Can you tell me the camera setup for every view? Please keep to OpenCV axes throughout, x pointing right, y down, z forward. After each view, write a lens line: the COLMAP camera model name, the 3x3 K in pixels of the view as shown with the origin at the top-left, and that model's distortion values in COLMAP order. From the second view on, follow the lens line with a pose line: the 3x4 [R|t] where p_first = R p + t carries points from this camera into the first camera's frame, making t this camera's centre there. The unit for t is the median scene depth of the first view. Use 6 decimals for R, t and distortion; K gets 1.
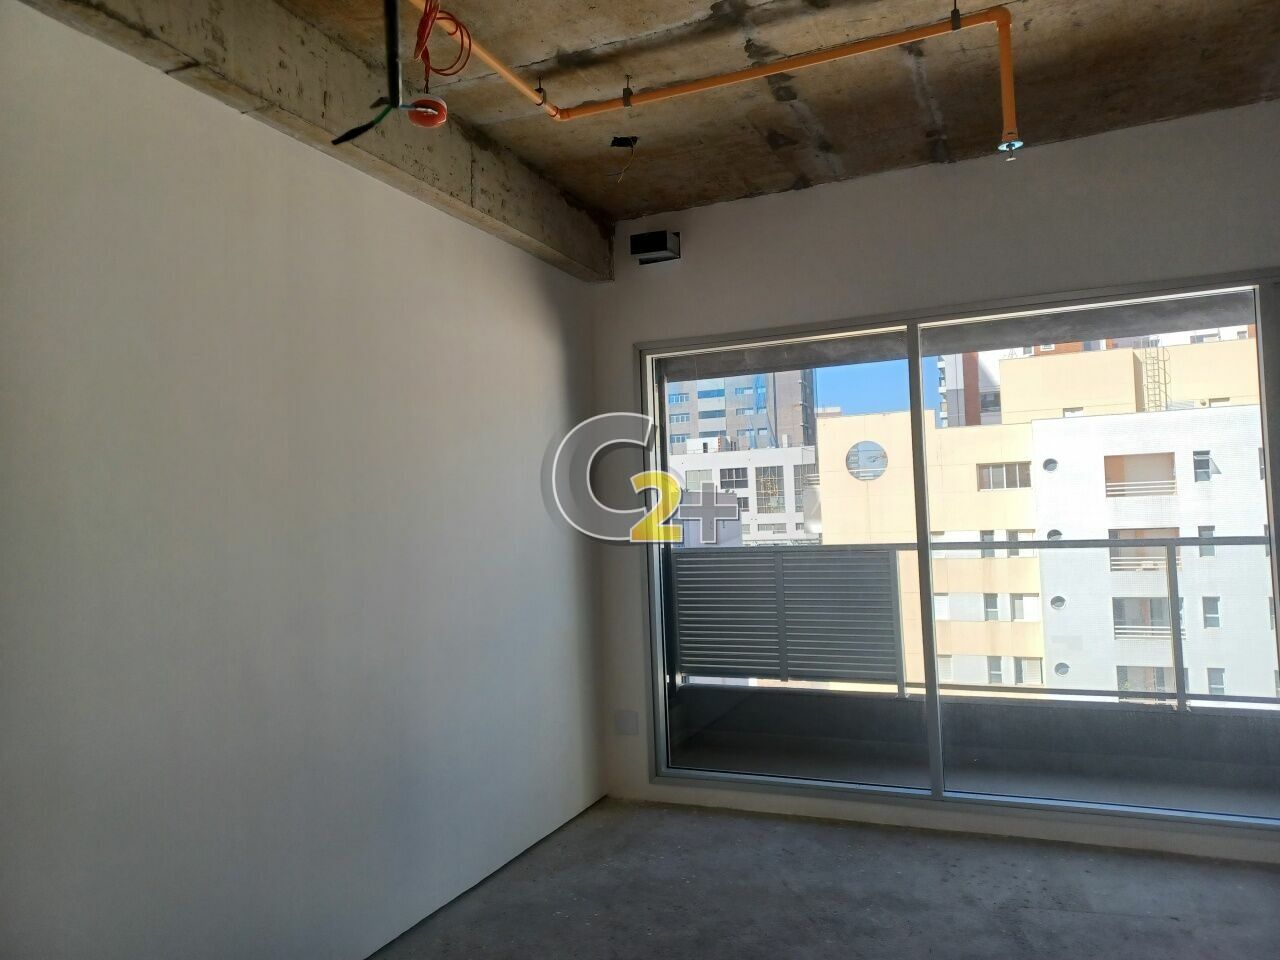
lens RADIAL K [[931.3, 0, 640.0], [0, 931.3, 480.0], [0, 0, 1]] dist [0.091131, -0.098681]
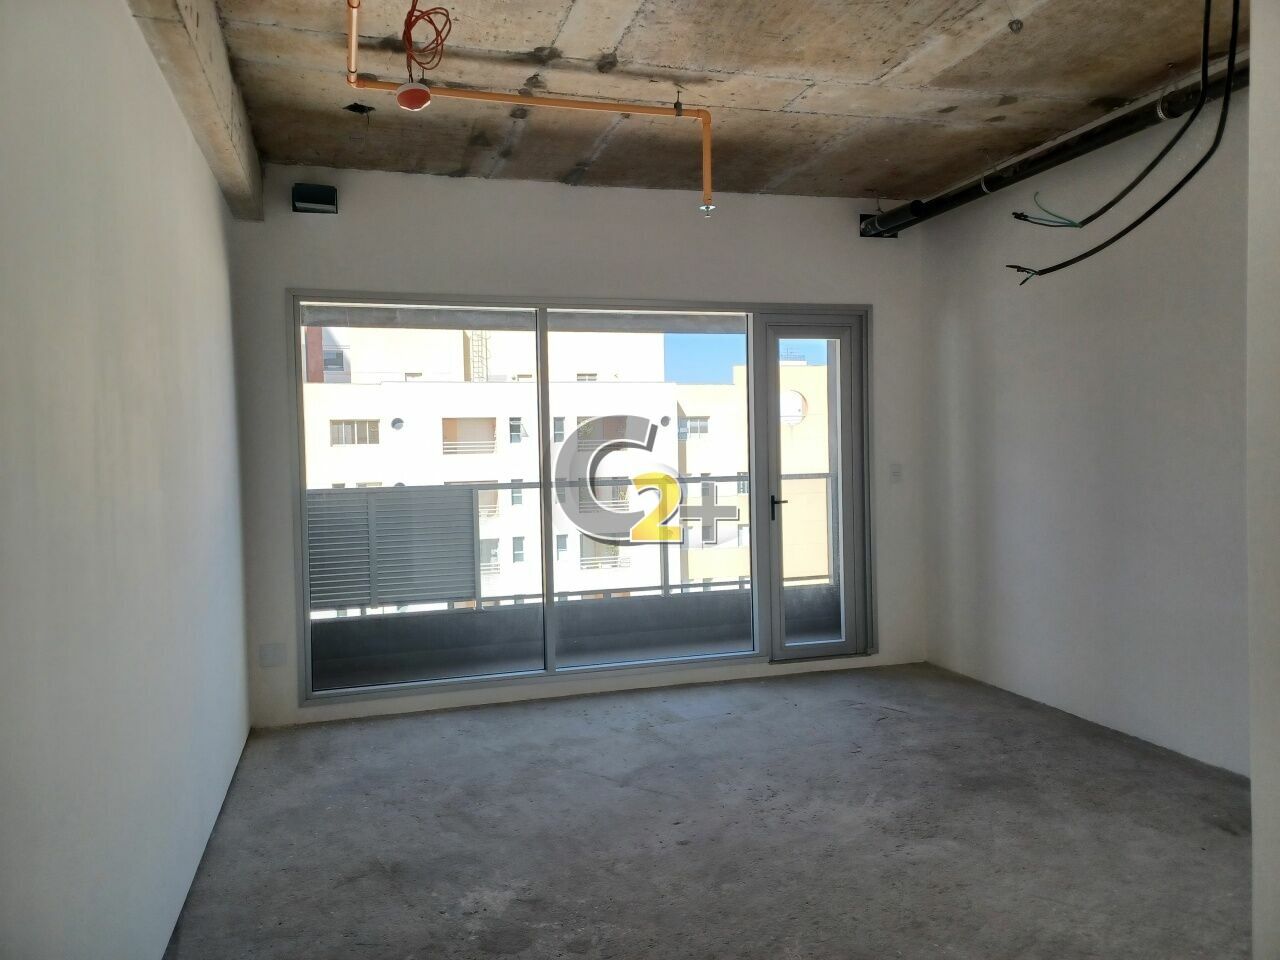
lens RADIAL K [[920.2, 0, 630.7], [0, 920.2, 478.3], [0, 0, 1]] dist [0.092017, -0.097480]
pose [[0.772052, 0.001555, 0.635558, -0.042592], [-0.030482, 0.998937, 0.034583, 0.001816], [-0.634829, -0.046073, 0.771278, -0.004616]]
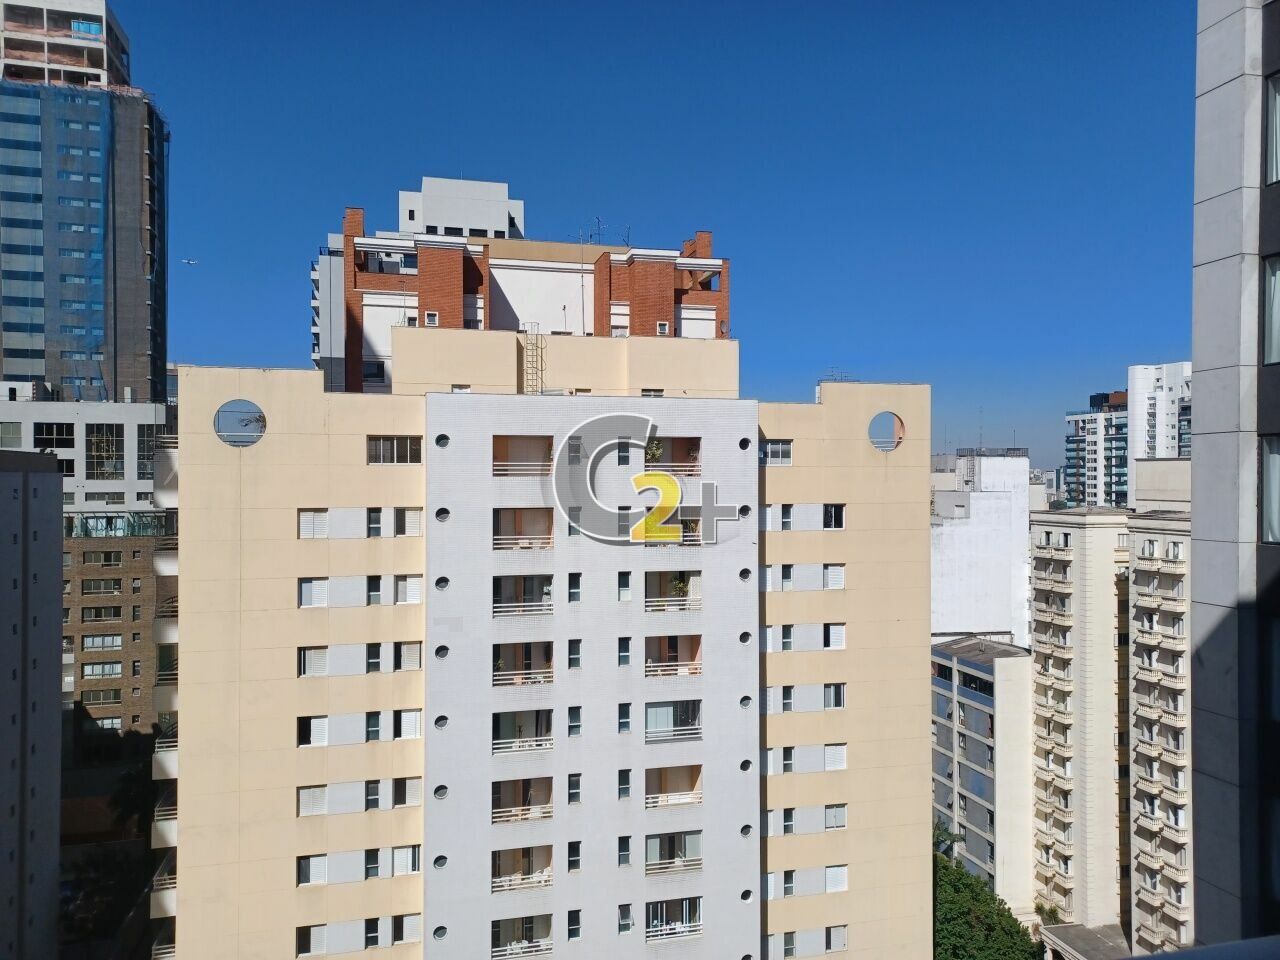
lens RADIAL K [[920.2, 0, 630.7], [0, 920.2, 478.3], [0, 0, 1]] dist [0.092017, -0.097480]
pose [[0.795432, 0.034023, 0.605088, 0.020574], [-0.051190, 0.998627, 0.011142, 0.001873], [-0.603878, -0.039837, 0.796081, 0.143607]]
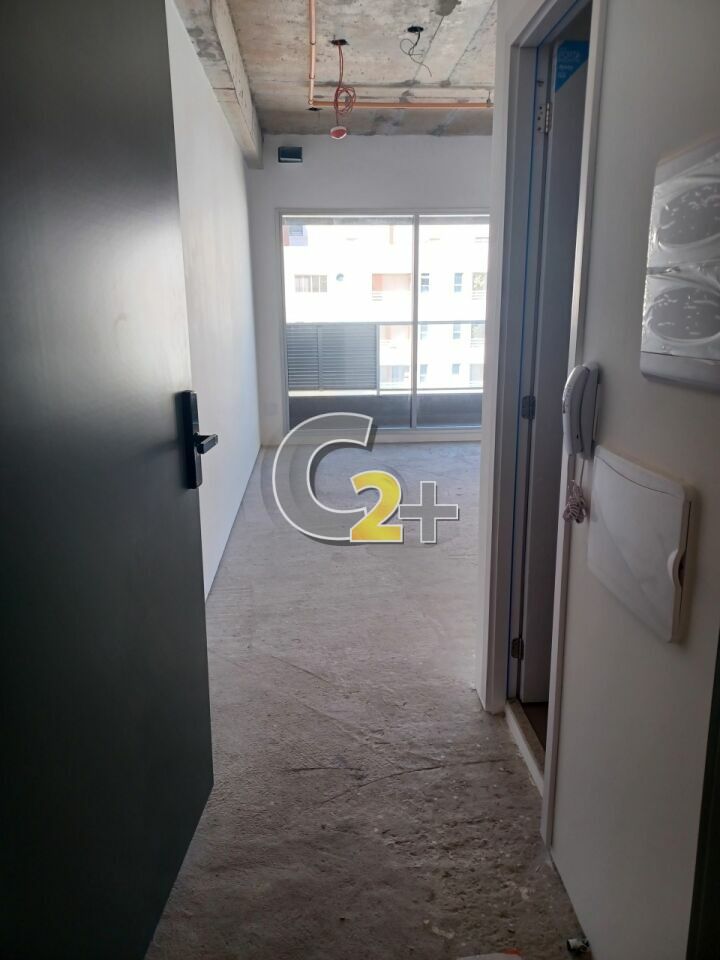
lens RADIAL K [[690.2, 0, 363.1], [0, 690.2, 465.8], [0, 0, 1]] dist [0.092017, -0.097480]
pose [[0.889768, -0.076803, 0.449906, -0.060509], [-0.041219, 0.968190, 0.246797, 0.000011], [-0.454549, -0.238137, 0.858298, -0.046792]]
